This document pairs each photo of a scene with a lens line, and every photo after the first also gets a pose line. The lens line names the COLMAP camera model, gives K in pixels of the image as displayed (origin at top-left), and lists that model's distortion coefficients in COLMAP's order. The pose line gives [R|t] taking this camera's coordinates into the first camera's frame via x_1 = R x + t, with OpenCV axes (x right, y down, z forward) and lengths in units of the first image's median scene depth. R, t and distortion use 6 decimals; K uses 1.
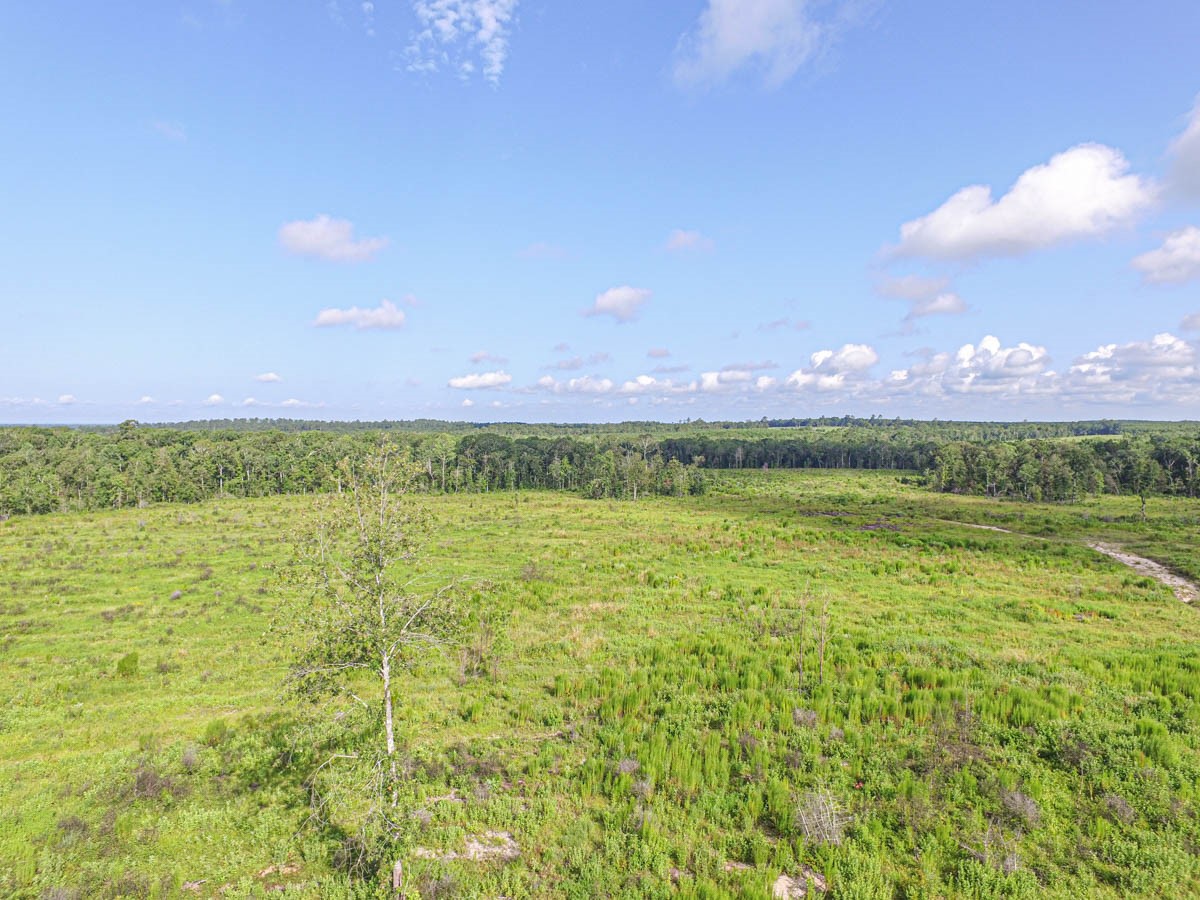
lens RADIAL K [[691.4, 0, 600.0], [0, 691.4, 450.0], [0, 0, 1]] dist [-0.001773, 0.020274]
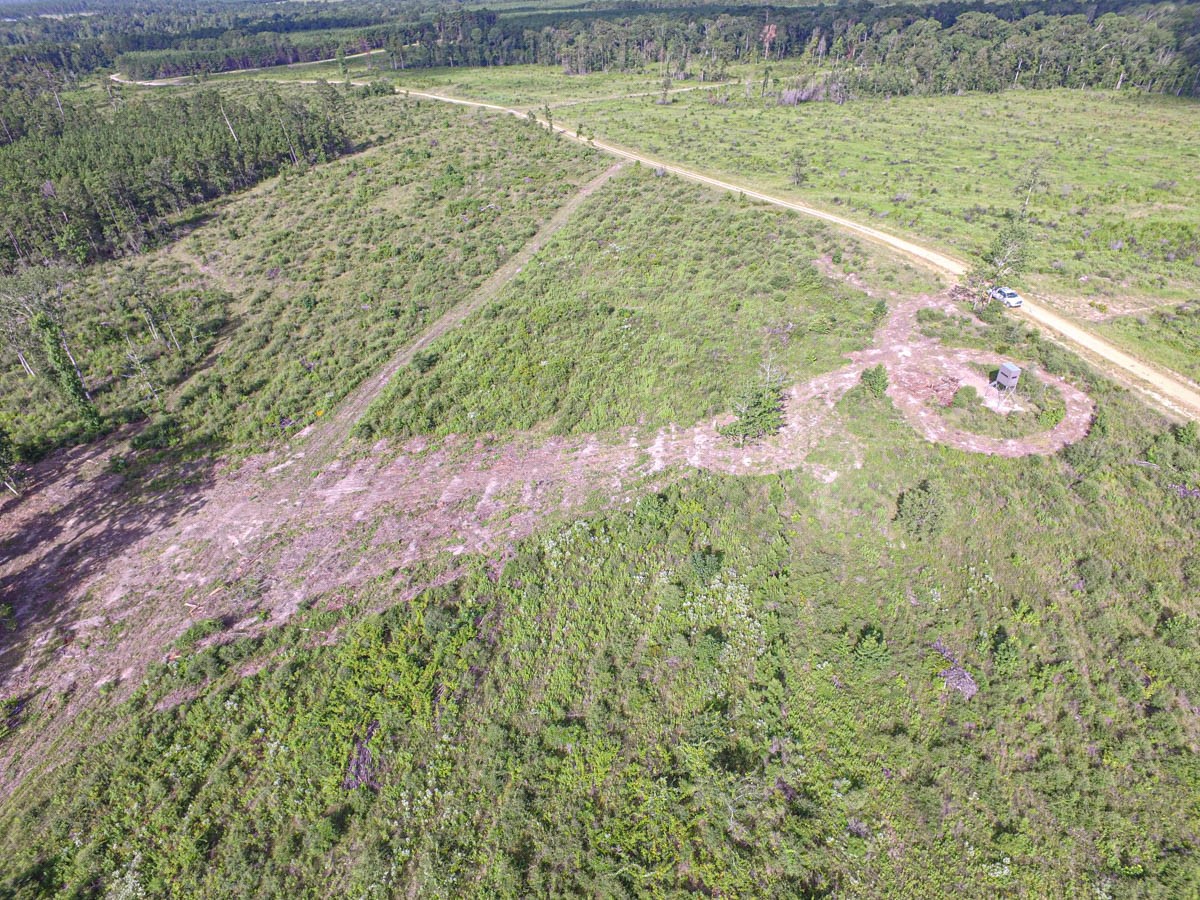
lens RADIAL K [[691.4, 0, 600.0], [0, 691.4, 450.0], [0, 0, 1]] dist [-0.001773, 0.020274]
pose [[0.561194, 0.455225, -0.691254, 0.294384], [0.010157, 0.831315, 0.555708, -0.124772], [0.827622, -0.318881, 0.461905, -0.590005]]
